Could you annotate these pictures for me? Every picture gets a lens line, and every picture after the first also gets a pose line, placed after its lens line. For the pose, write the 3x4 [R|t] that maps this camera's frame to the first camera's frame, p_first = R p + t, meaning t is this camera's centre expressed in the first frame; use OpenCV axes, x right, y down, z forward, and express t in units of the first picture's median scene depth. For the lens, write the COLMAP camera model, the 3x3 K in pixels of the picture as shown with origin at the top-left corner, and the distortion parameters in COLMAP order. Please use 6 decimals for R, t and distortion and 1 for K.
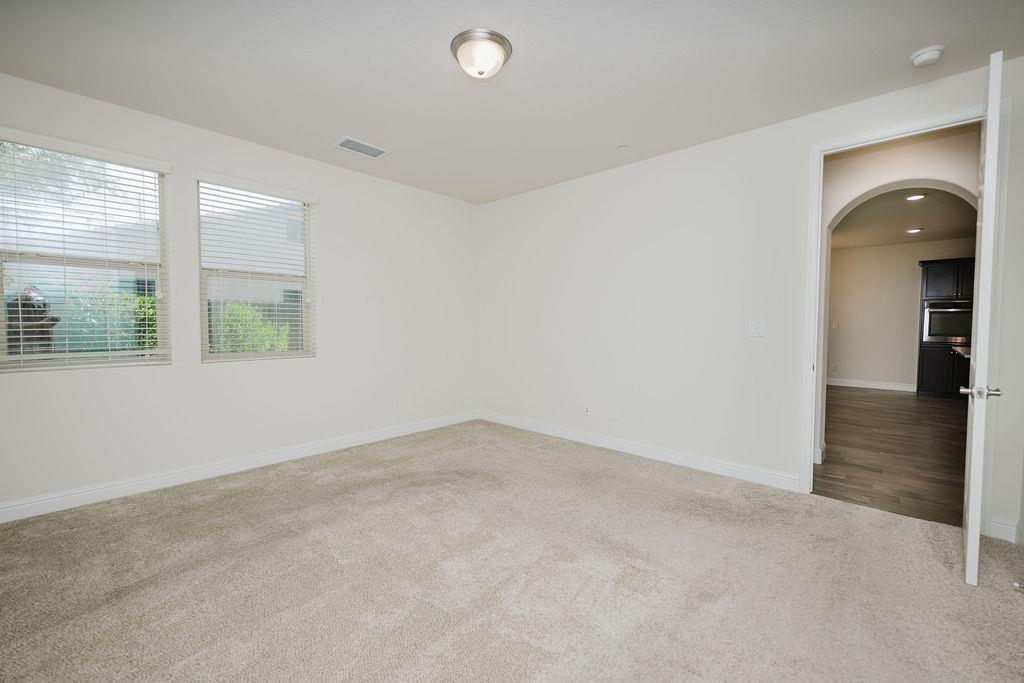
lens RADIAL K [[427.8, 0, 512.0], [0, 427.8, 341.5], [0, 0, 1]] dist [0.001179, 0.000022]
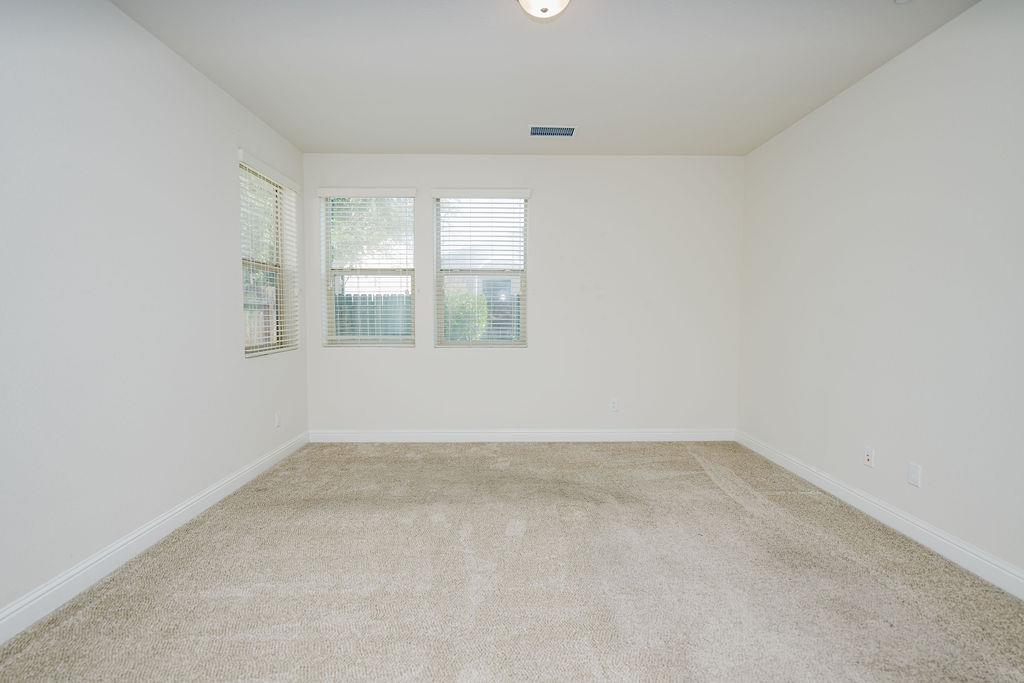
lens RADIAL K [[464.2, 0, 510.4], [0, 464.2, 338.9], [0, 0, 1]] dist [-0.000028, 0.000176]
pose [[0.686110, 0.029158, -0.726913, 0.370436], [-0.030490, 0.999471, 0.011313, 0.004190], [0.726858, 0.014401, 0.686636, 0.236662]]
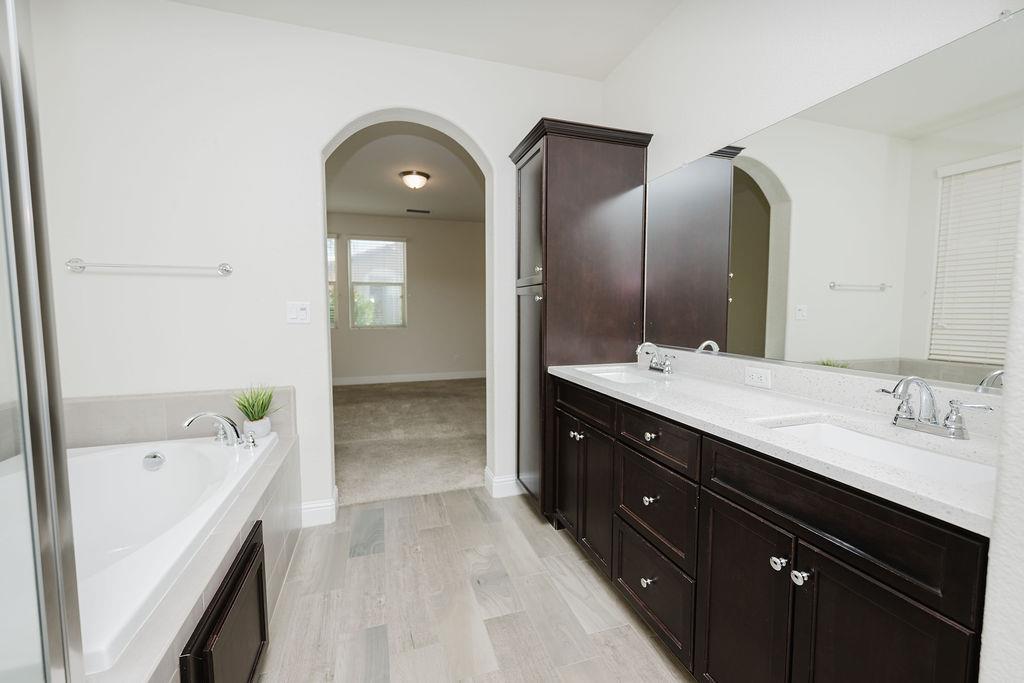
lens RADIAL K [[412.6, 0, 512.0], [0, 412.6, 341.5], [0, 0, 1]] dist [-0.000610, -0.000113]
pose [[0.873426, 0.027729, -0.486167, 0.890684], [-0.011752, 0.999287, 0.035882, 0.030272], [0.486815, -0.025627, 0.873129, -0.346117]]
